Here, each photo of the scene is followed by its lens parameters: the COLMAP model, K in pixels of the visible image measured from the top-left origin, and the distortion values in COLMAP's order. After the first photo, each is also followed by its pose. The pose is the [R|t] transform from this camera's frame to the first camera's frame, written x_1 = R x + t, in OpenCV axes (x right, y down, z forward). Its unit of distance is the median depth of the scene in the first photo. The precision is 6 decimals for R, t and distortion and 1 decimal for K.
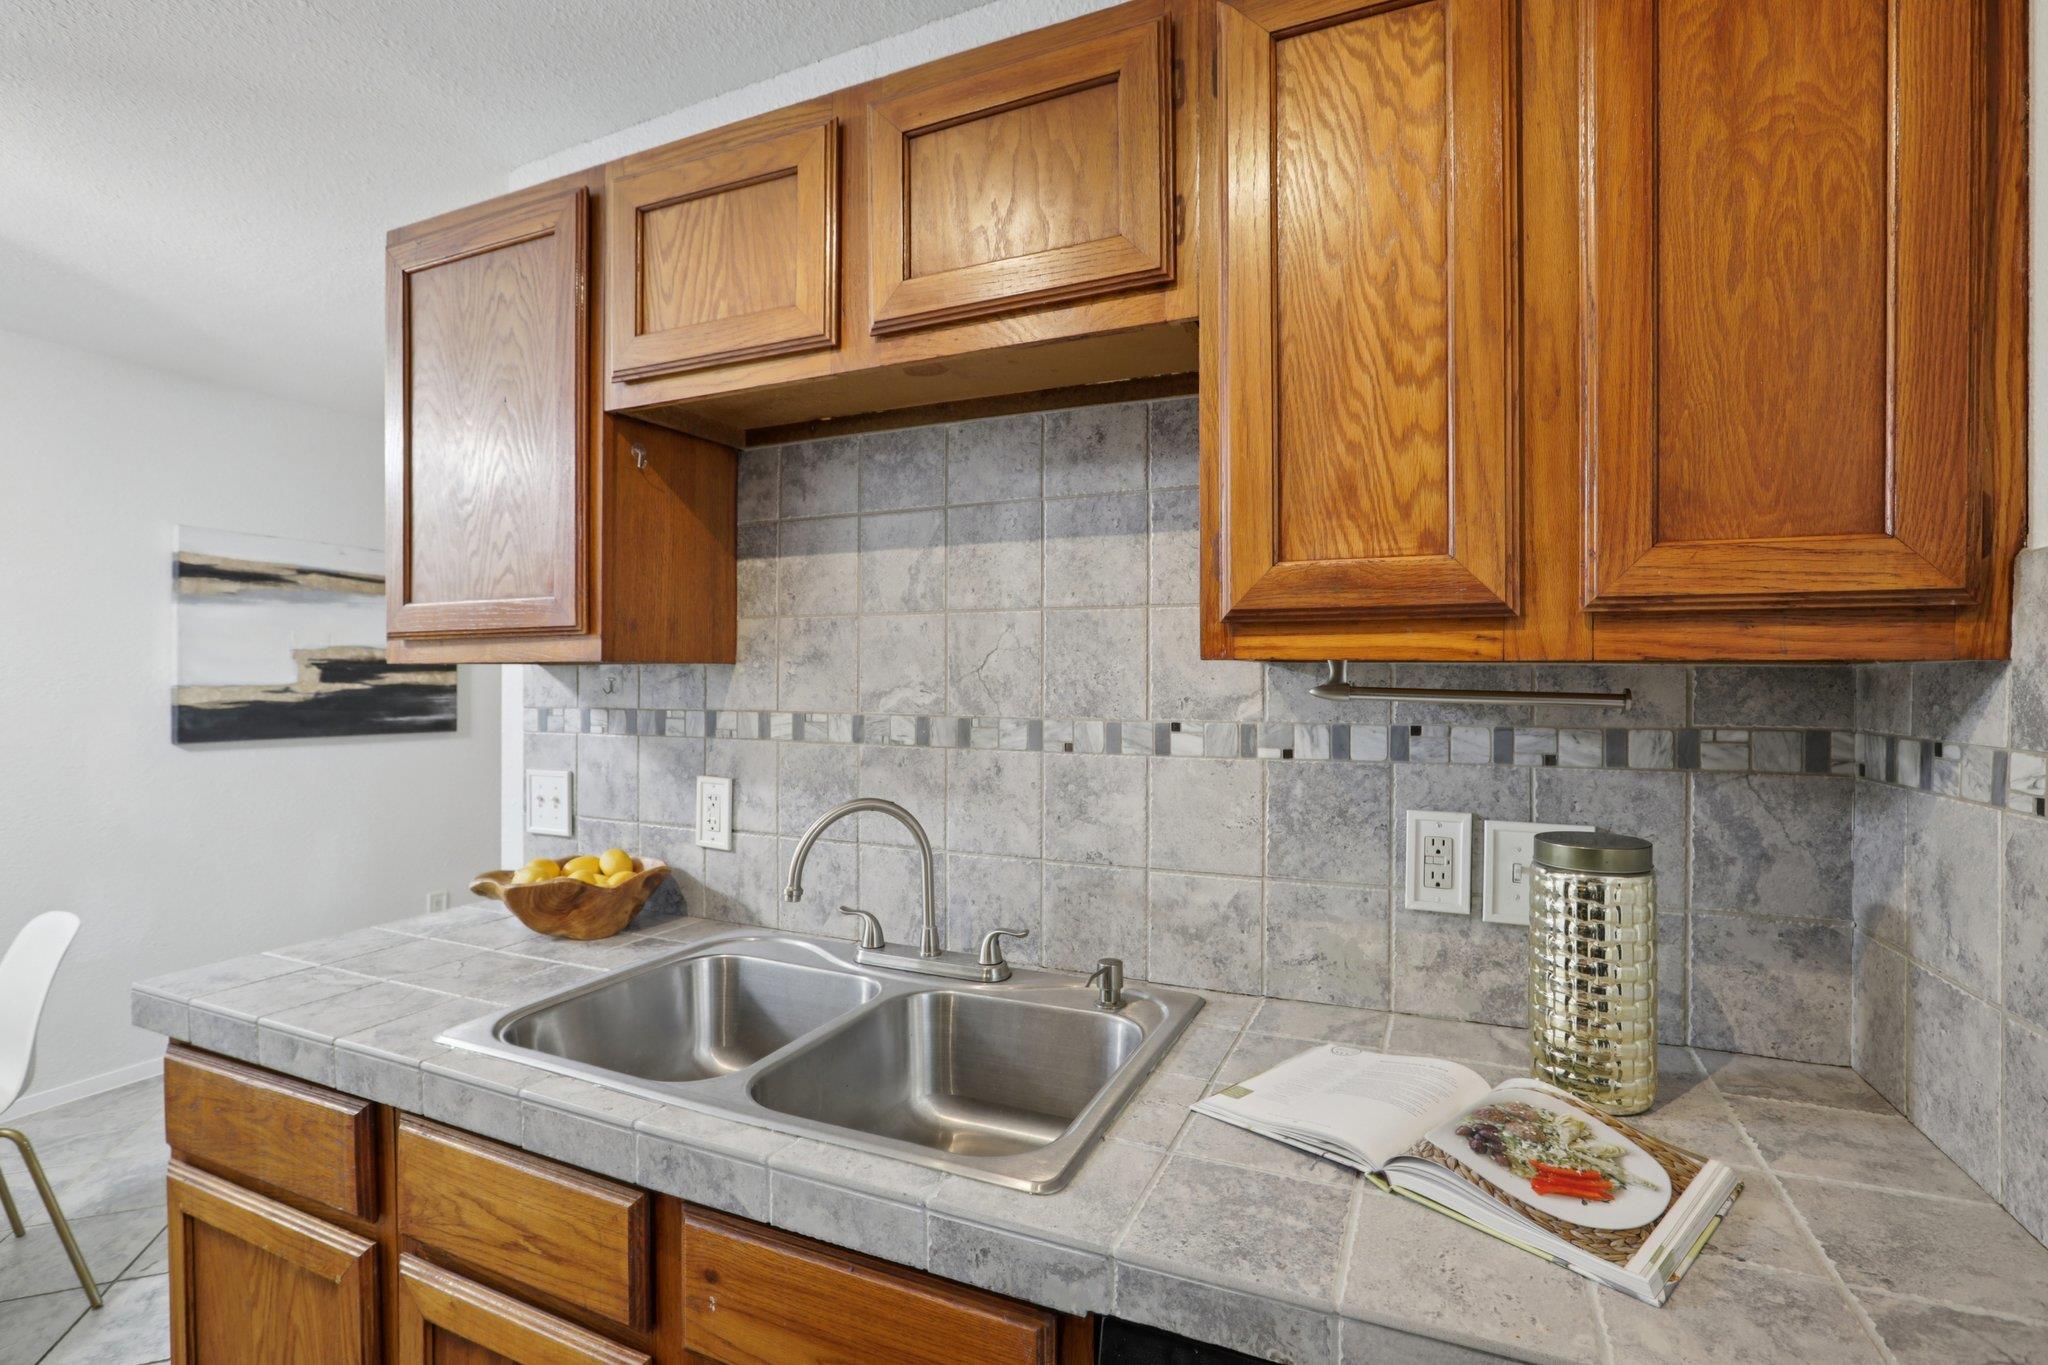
lens RADIAL K [[926.8, 0, 977.3], [0, 926.8, 683.7], [0, 0, 1]] dist [-0.023750, 0.007570]
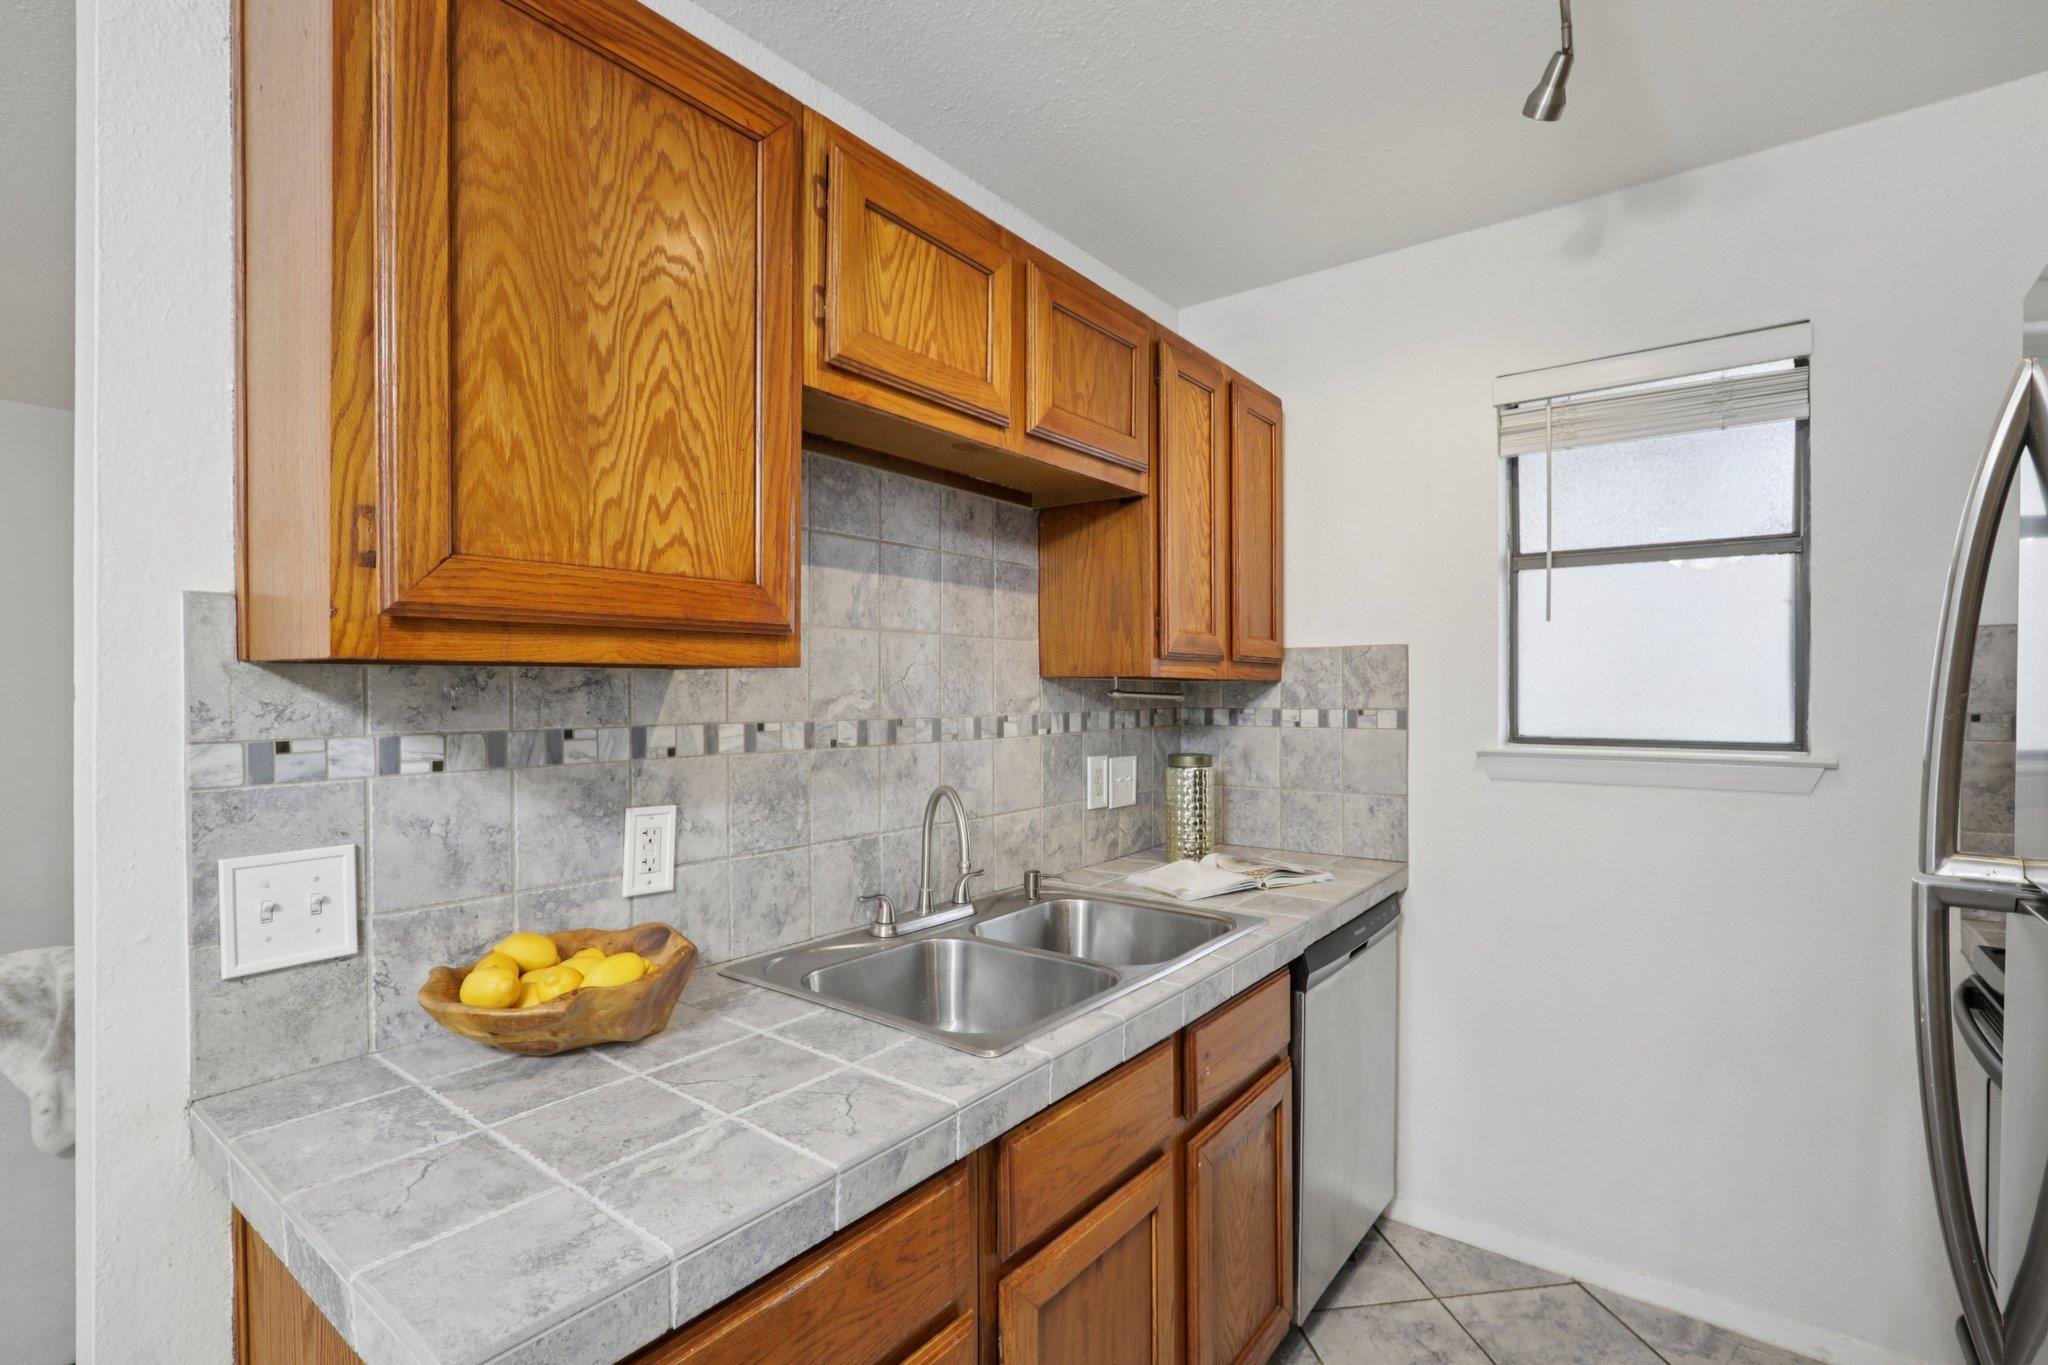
lens RADIAL K [[926.8, 0, 1031.5], [0, 926.8, 688.7], [0, 0, 1]] dist [-0.023750, 0.007570]
pose [[0.233606, -0.003262, 0.972326, -1.115518], [0.003364, 0.999991, 0.002547, -0.005559], [-0.972326, 0.002676, 0.233615, 0.532151]]
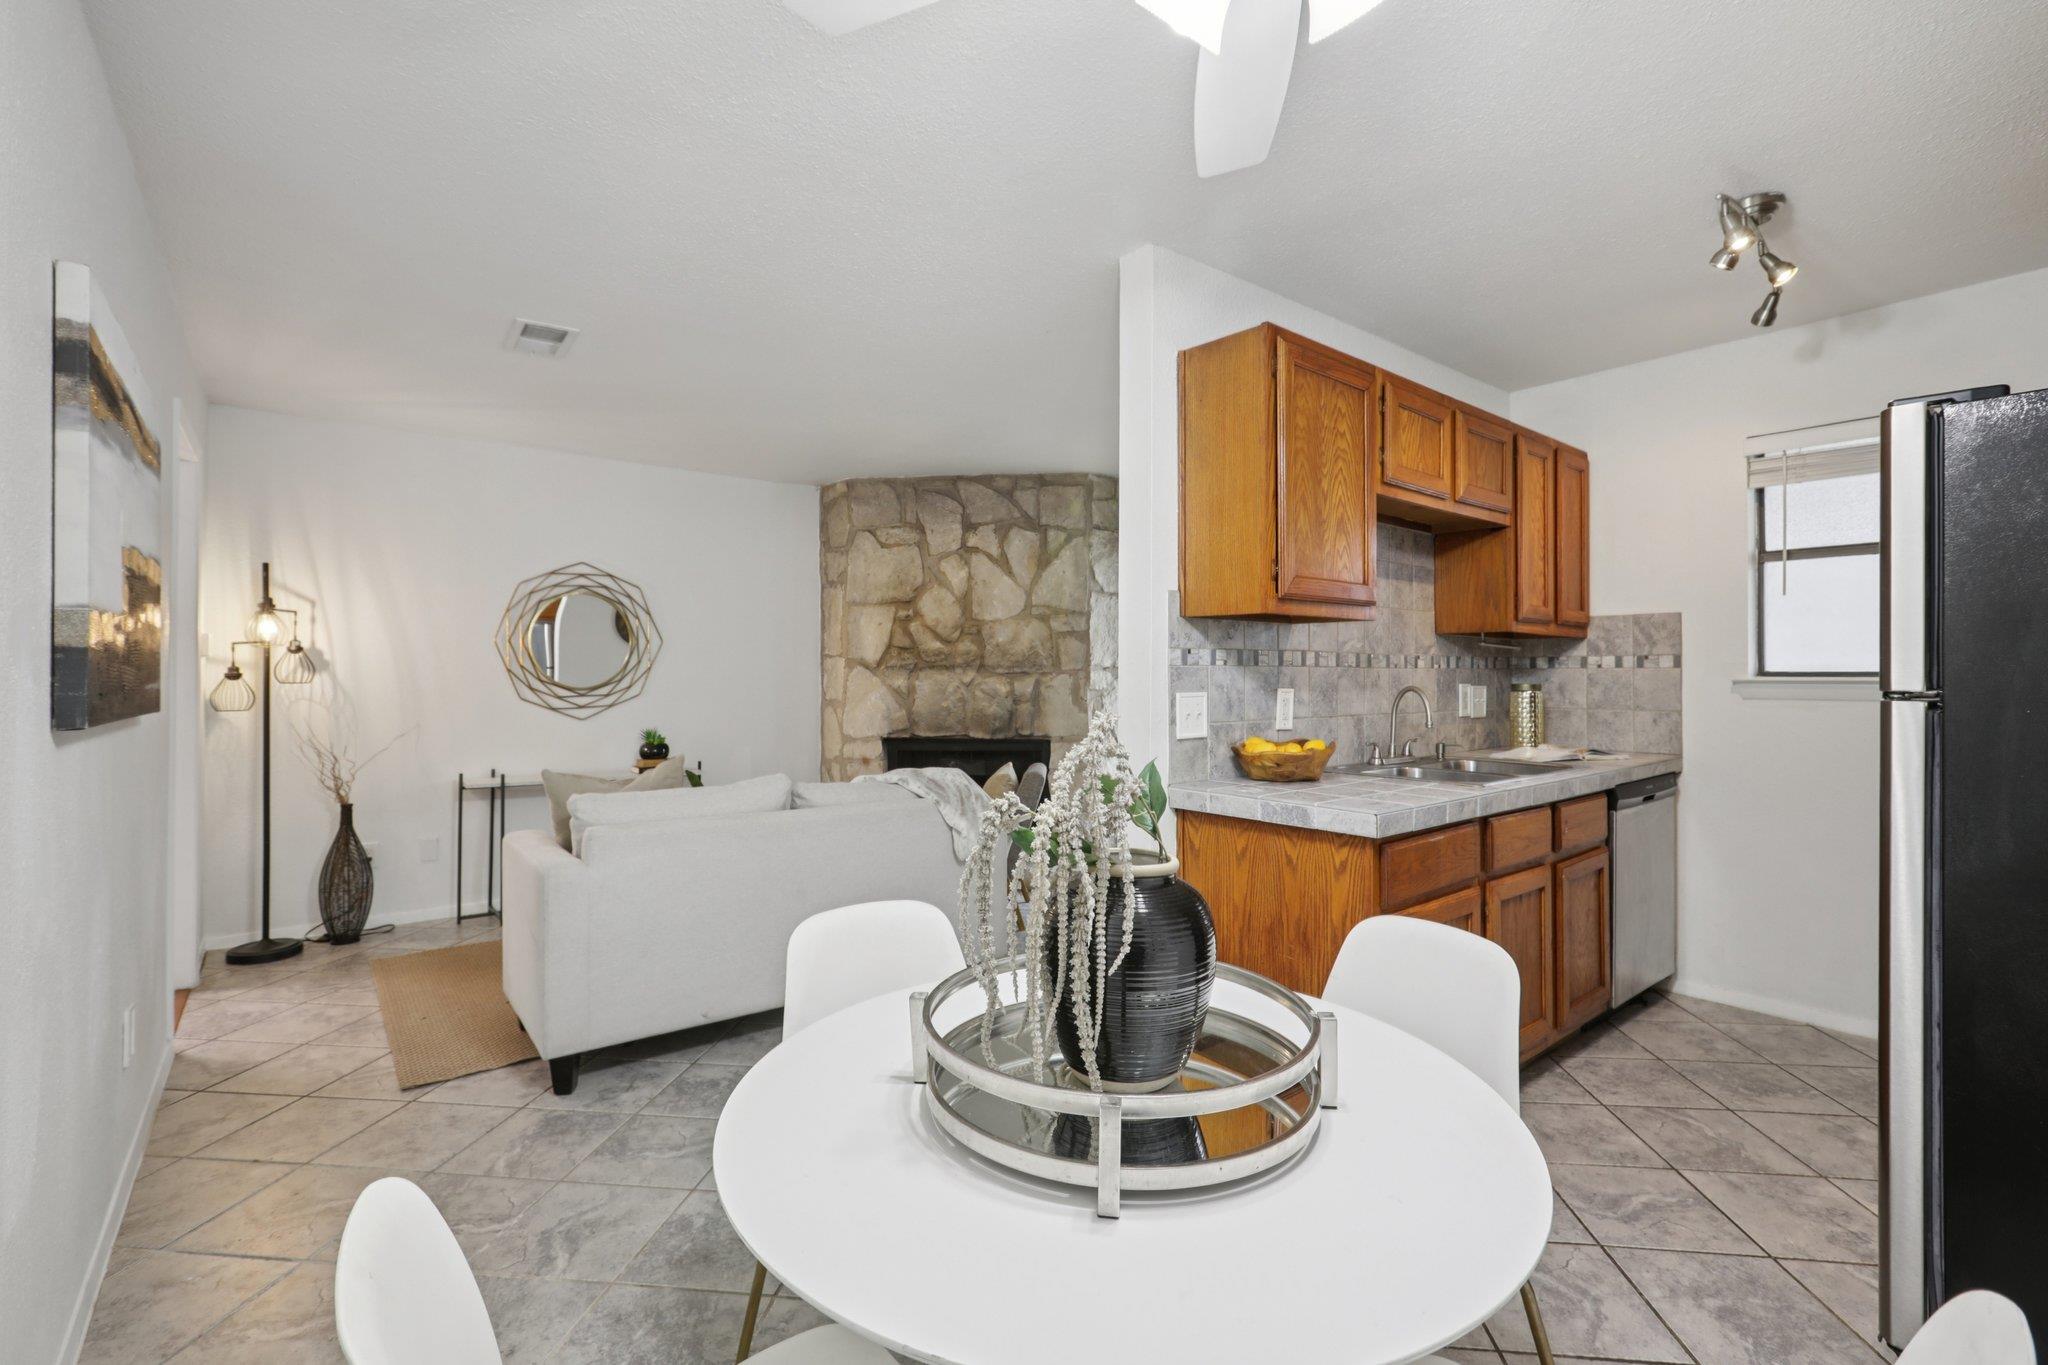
lens RADIAL K [[926.8, 0, 1028.3], [0, 926.8, 668.0], [0, 0, 1]] dist [-0.023750, 0.007570]
pose [[0.448727, 0.004647, 0.893657, -2.307210], [0.001154, 0.999983, -0.005779, 0.080101], [-0.893668, 0.003624, 0.448714, 0.720520]]
